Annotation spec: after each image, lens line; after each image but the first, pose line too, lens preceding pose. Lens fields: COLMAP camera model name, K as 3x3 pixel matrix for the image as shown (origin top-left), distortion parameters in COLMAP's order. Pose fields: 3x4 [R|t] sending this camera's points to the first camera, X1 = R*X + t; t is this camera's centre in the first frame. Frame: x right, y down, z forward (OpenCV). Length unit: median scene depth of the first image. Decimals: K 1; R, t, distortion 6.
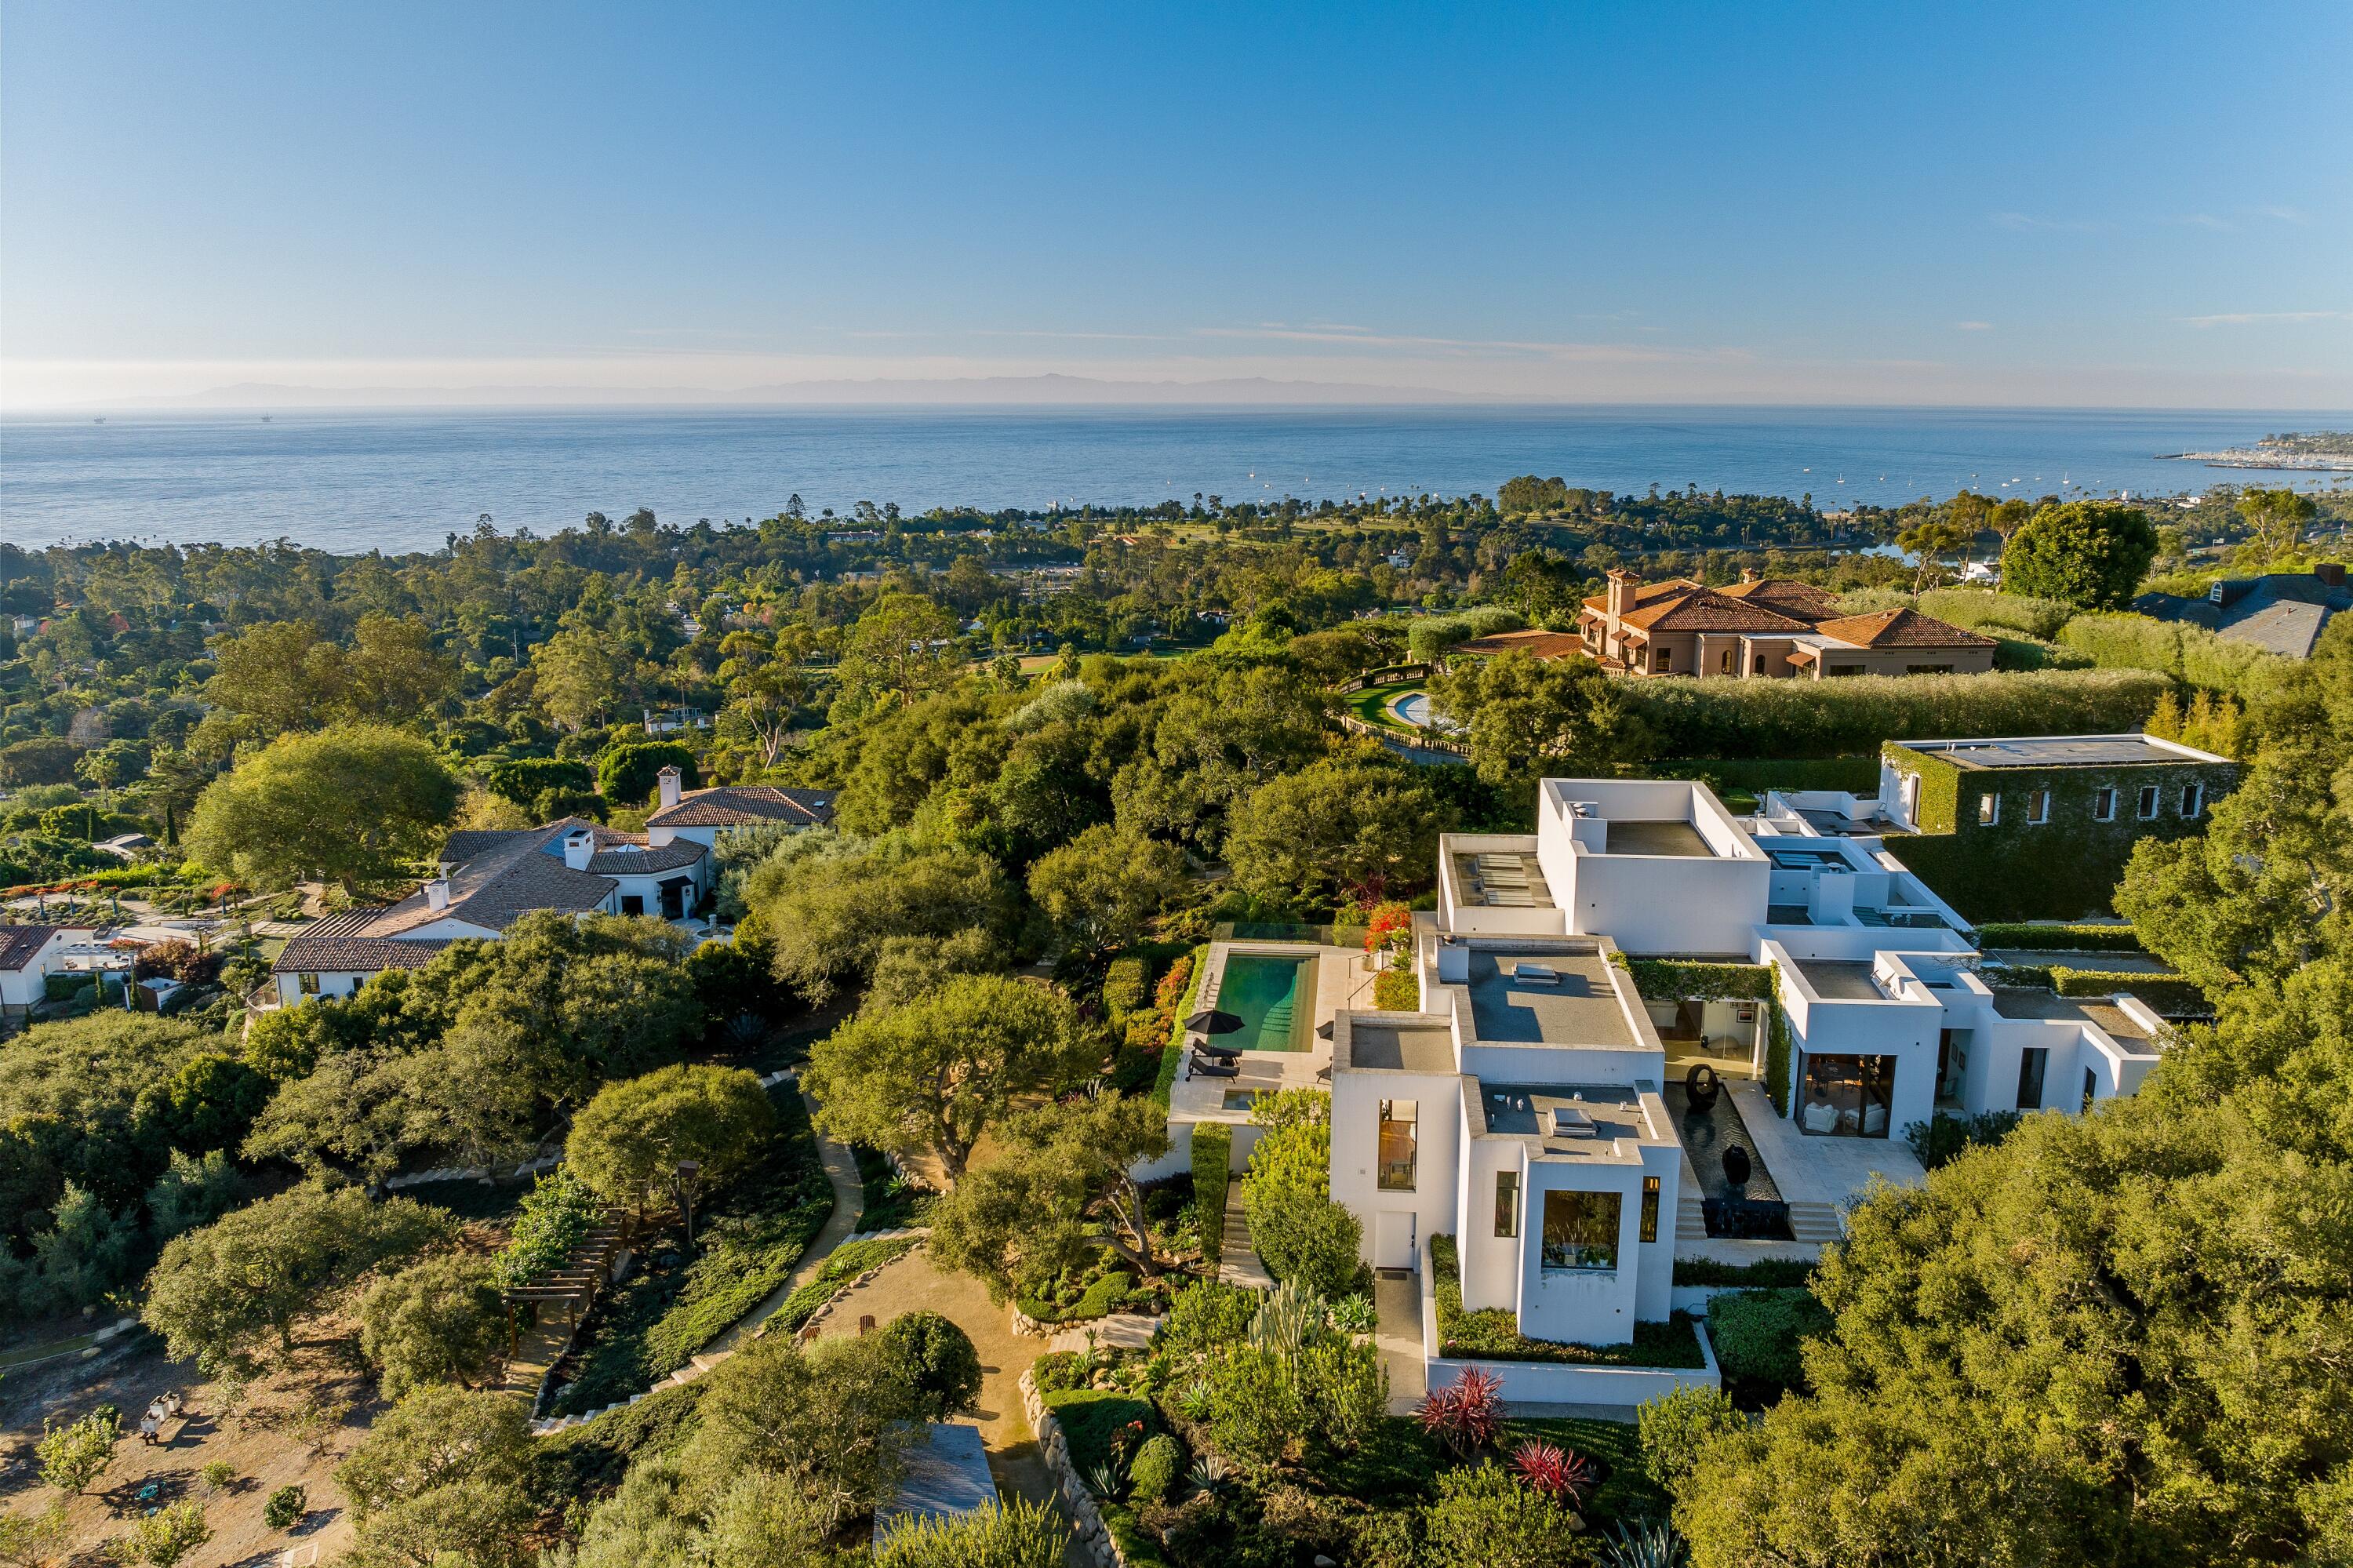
lens RADIAL K [[1662.4, 0, 1204.0], [0, 1662.4, 783.5], [0, 0, 1]] dist [-0.033868, -0.006811]
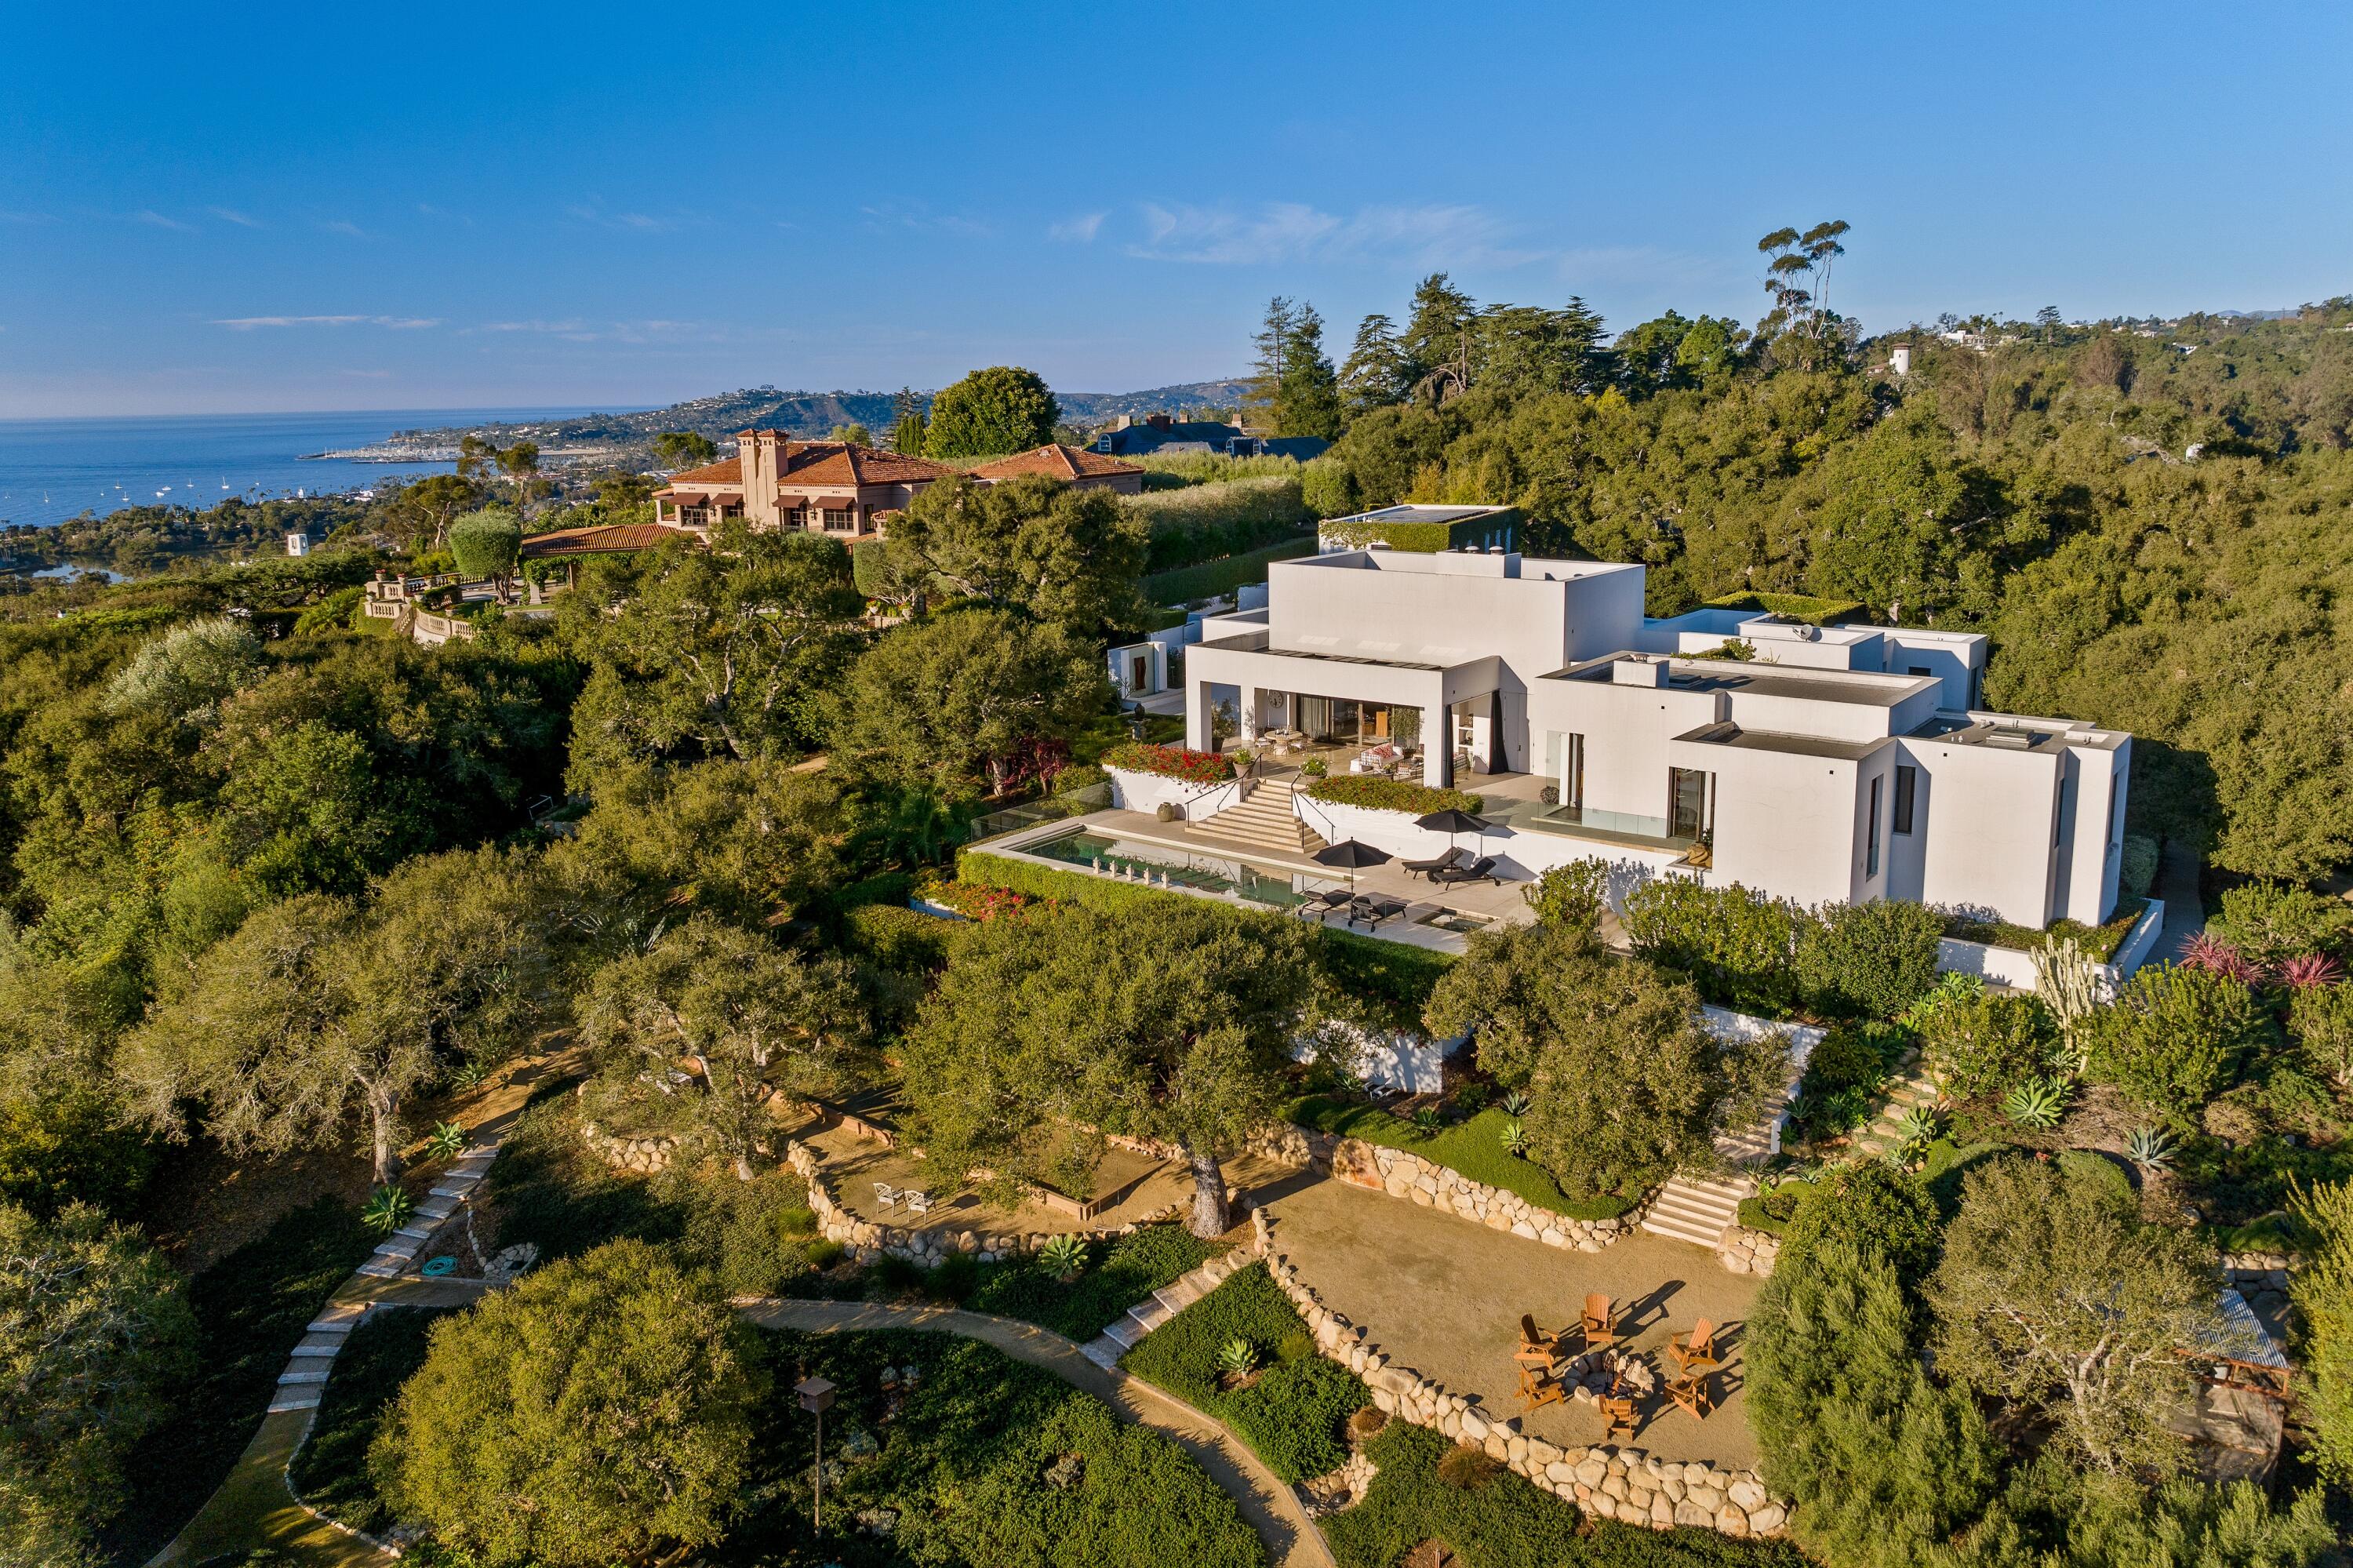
lens RADIAL K [[1662.4, 0, 1204.0], [0, 1662.4, 783.5], [0, 0, 1]] dist [-0.033868, -0.006811]
pose [[0.516143, -0.198188, 0.833257, -0.605313], [0.201620, 0.973636, 0.106688, 0.009982], [-0.832434, 0.112935, 0.542494, 0.556651]]
